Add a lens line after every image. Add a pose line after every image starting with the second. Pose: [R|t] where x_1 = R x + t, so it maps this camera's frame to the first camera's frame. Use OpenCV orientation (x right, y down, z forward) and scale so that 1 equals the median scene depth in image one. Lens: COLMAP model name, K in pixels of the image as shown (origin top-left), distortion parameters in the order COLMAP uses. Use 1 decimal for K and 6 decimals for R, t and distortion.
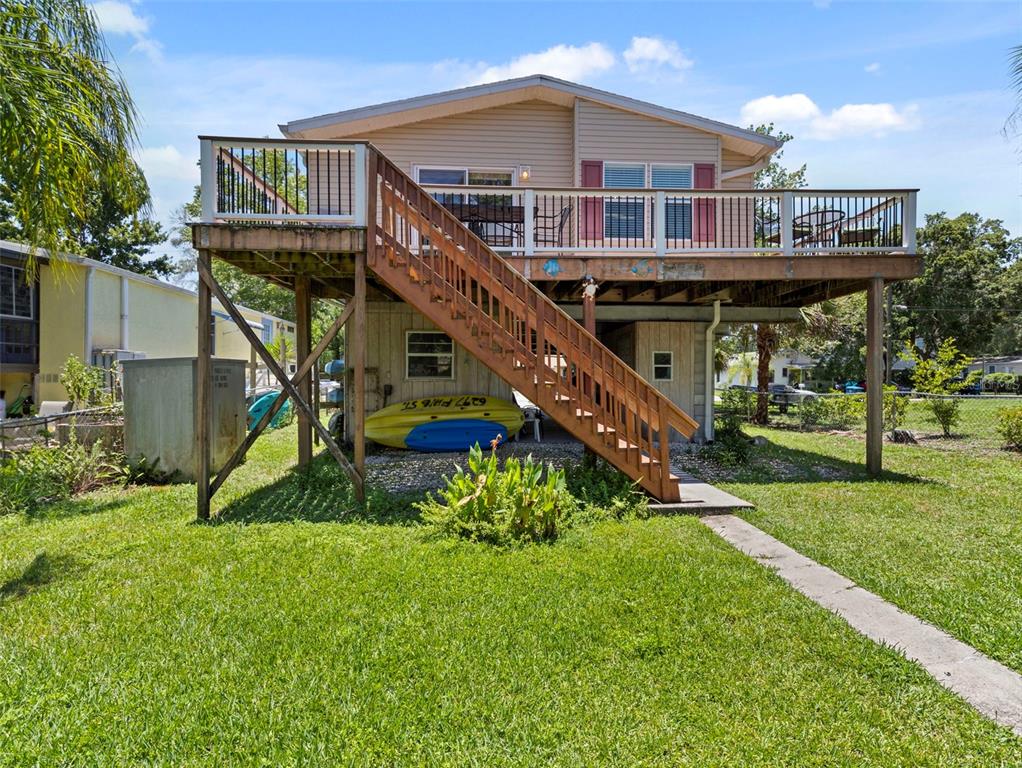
lens RADIAL K [[521.0, 0, 515.1], [0, 521.0, 389.3], [0, 0, 1]] dist [0.003059, 0.000483]
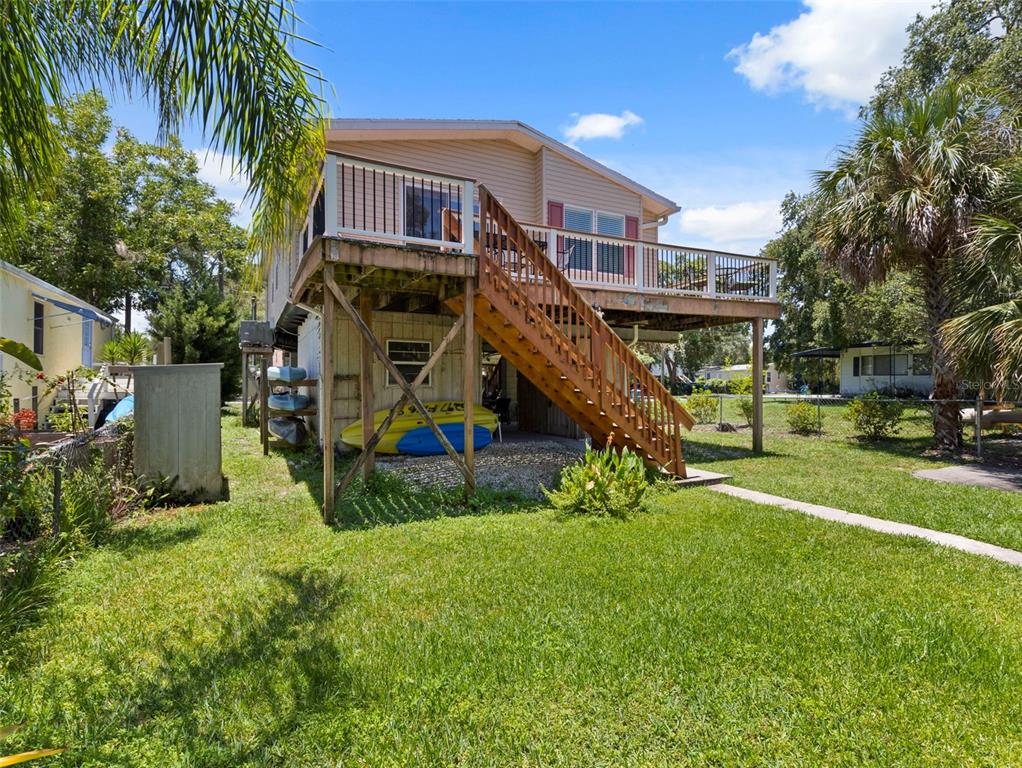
lens RADIAL K [[521.0, 0, 515.1], [0, 521.0, 389.3], [0, 0, 1]] dist [0.003059, 0.000483]
pose [[0.915186, -0.003404, 0.403017, -0.512459], [0.005024, 0.999983, -0.002962, -0.011870], [-0.403000, 0.004736, 0.915188, -0.056001]]
